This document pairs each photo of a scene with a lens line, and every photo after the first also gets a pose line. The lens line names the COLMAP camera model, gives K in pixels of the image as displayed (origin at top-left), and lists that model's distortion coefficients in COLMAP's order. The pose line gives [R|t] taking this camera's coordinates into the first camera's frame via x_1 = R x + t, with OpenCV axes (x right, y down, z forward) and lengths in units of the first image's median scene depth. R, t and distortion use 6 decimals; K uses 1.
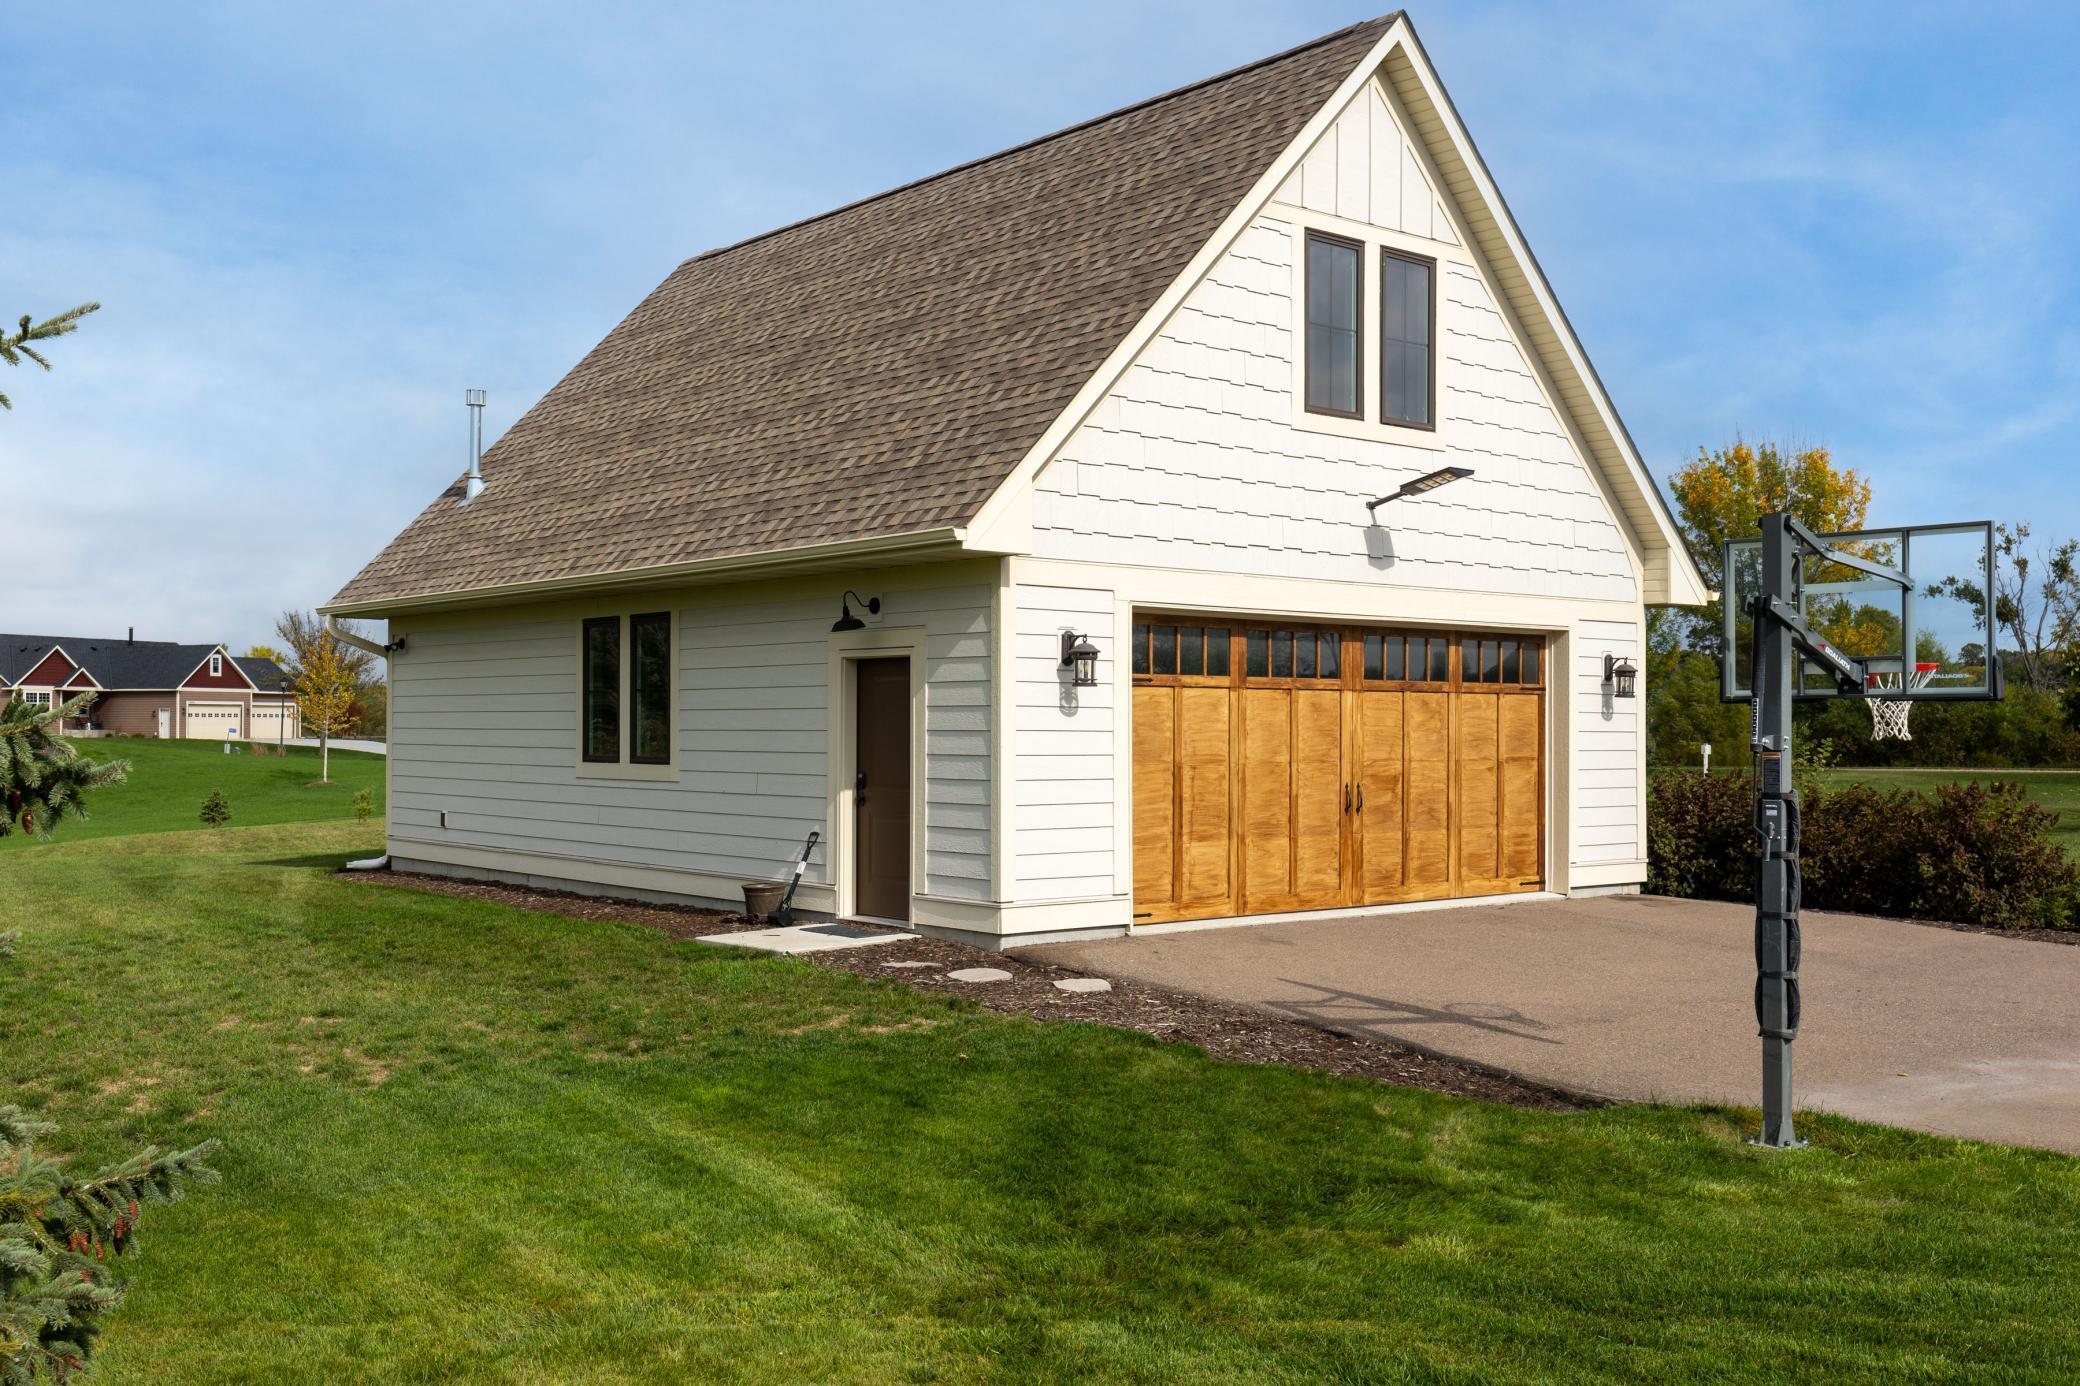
lens RADIAL K [[1974.3, 0, 1040.0], [0, 1974.3, 693.0], [0, 0, 1]] dist [-0.007928, -0.002695]
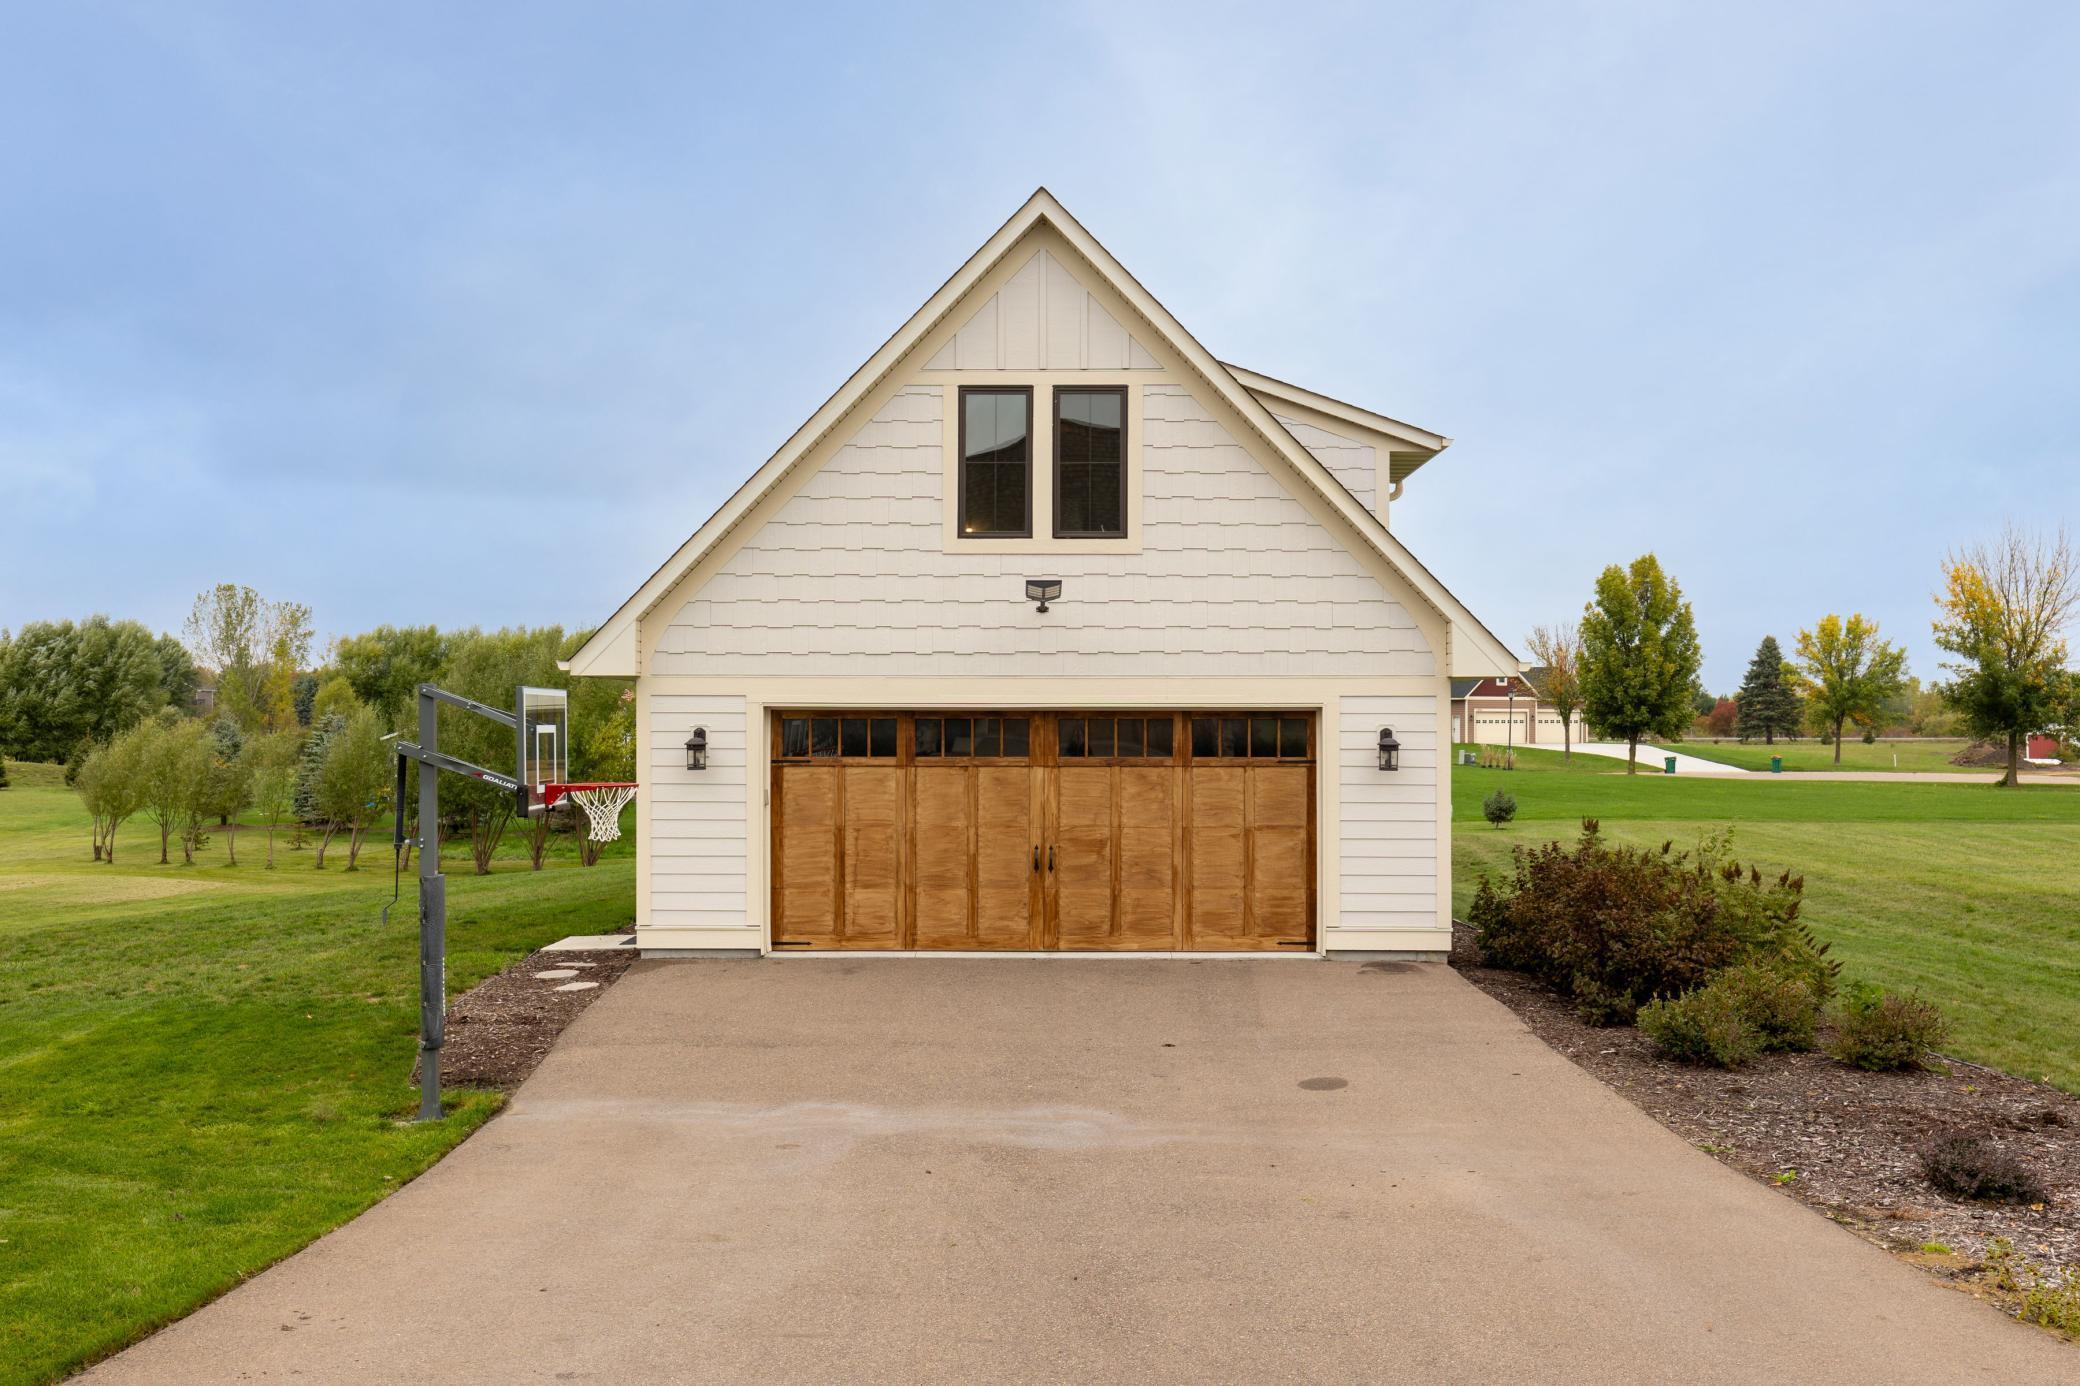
lens RADIAL K [[1974.3, 0, 1040.0], [0, 1974.3, 693.0], [0, 0, 1]] dist [-0.007928, -0.002695]
pose [[0.758892, -0.012161, -0.651103, 0.933221], [0.013246, 0.999907, -0.003237, -0.041755], [0.651082, -0.006168, 0.758983, 0.108786]]
